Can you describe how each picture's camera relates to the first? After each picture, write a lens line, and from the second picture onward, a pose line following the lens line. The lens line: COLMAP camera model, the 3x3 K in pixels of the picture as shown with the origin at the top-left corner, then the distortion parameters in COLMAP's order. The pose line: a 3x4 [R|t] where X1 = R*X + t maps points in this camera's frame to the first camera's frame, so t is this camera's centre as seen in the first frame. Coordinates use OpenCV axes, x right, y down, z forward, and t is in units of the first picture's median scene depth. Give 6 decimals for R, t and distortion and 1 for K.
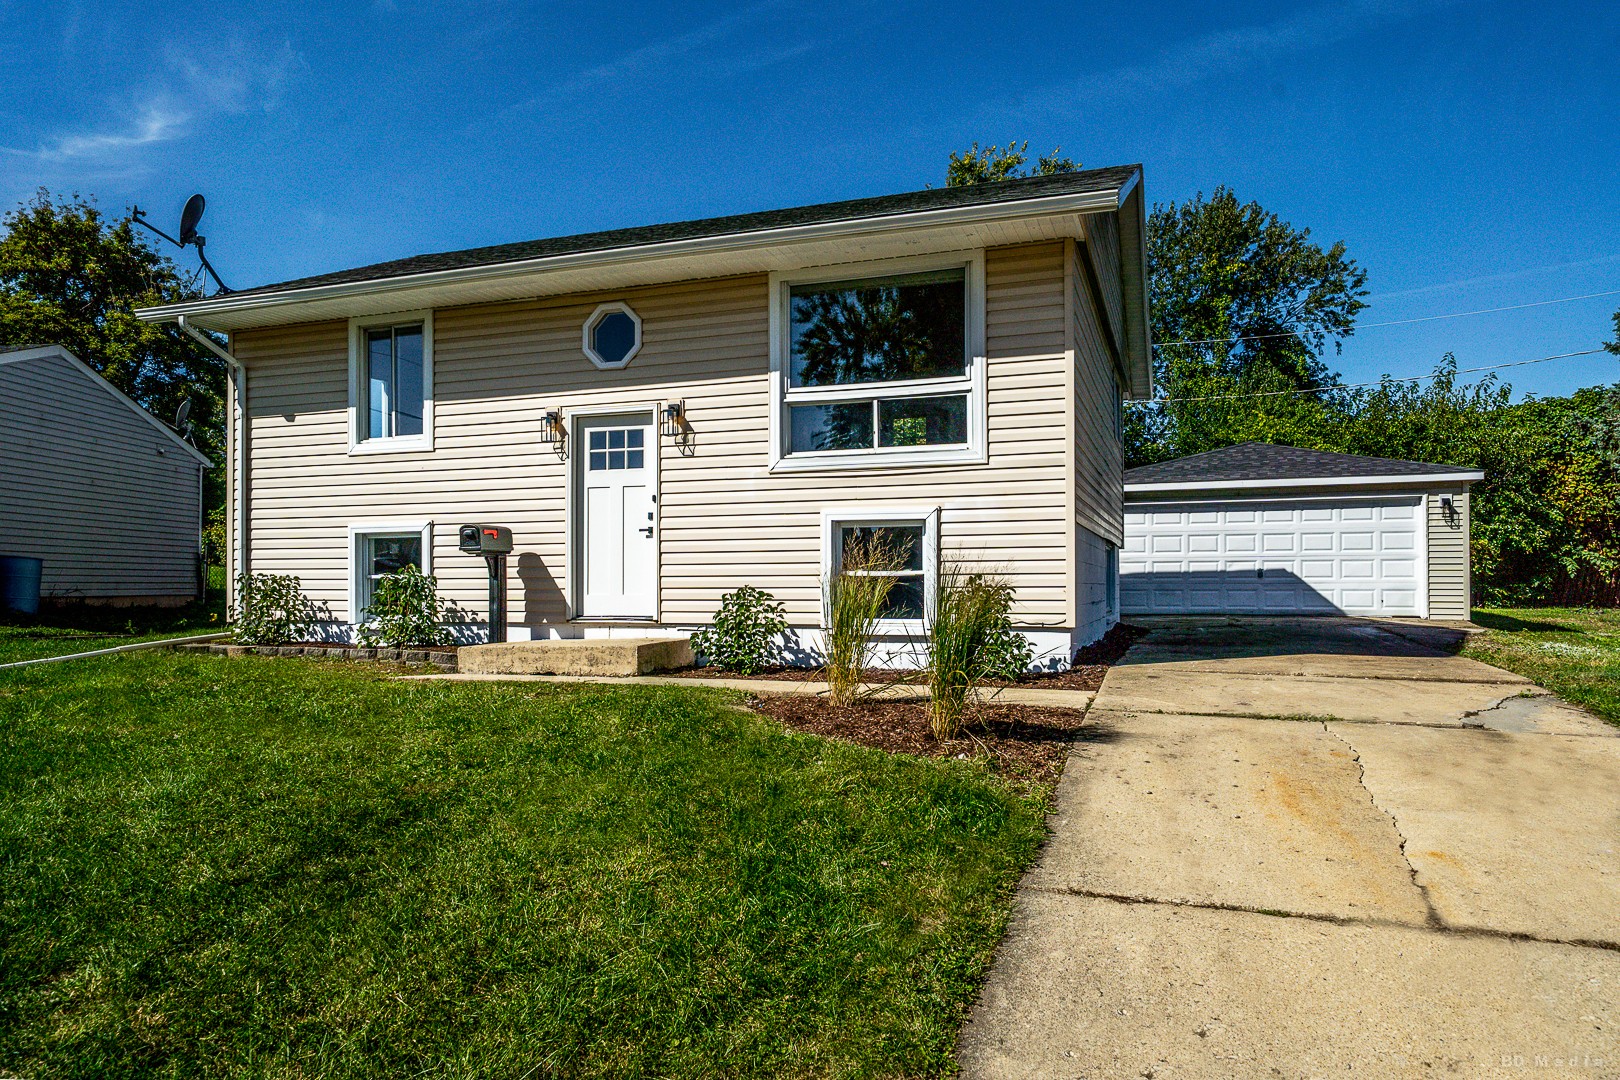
lens RADIAL K [[1028.1, 0, 810.0], [0, 1028.1, 540.0], [0, 0, 1]] dist [0.000819, 0.000481]
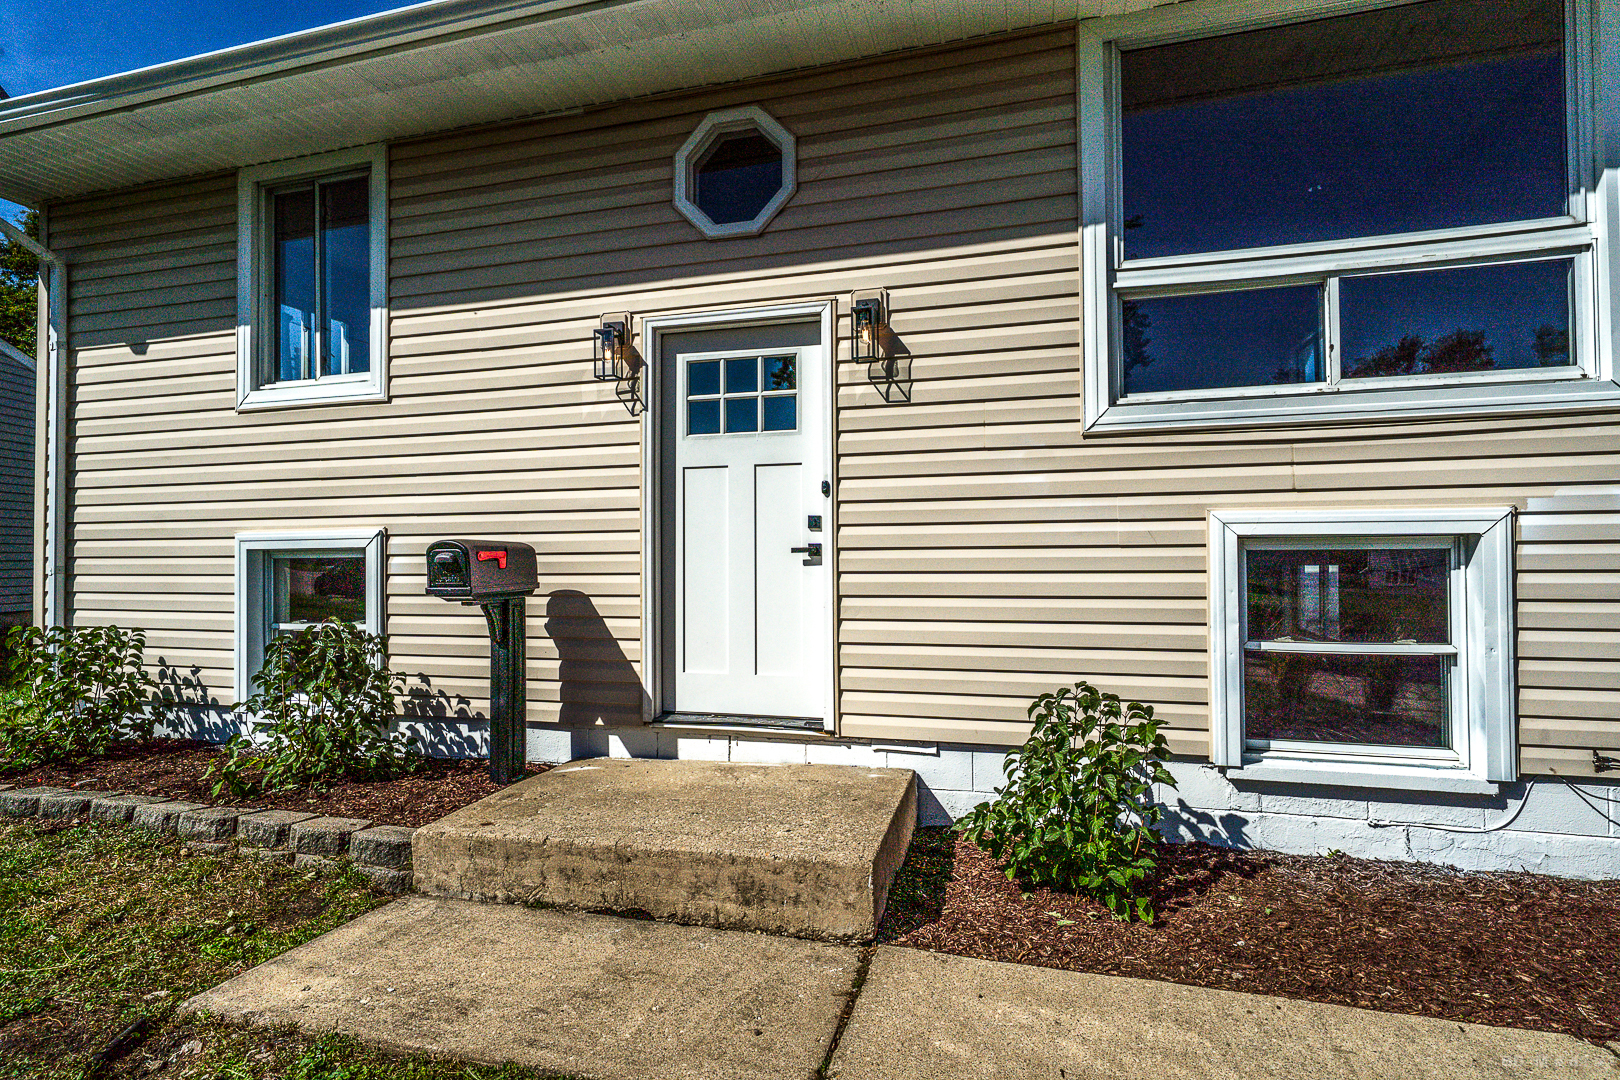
lens RADIAL K [[793.4, 0, 809.1], [0, 793.4, 518.5], [0, 0, 1]] dist [-0.000956, -0.000363]
pose [[0.997687, -0.000607, 0.067966, -0.179686], [0.000983, 0.999984, -0.005503, -0.022460], [-0.067962, 0.005557, 0.997672, 0.592179]]
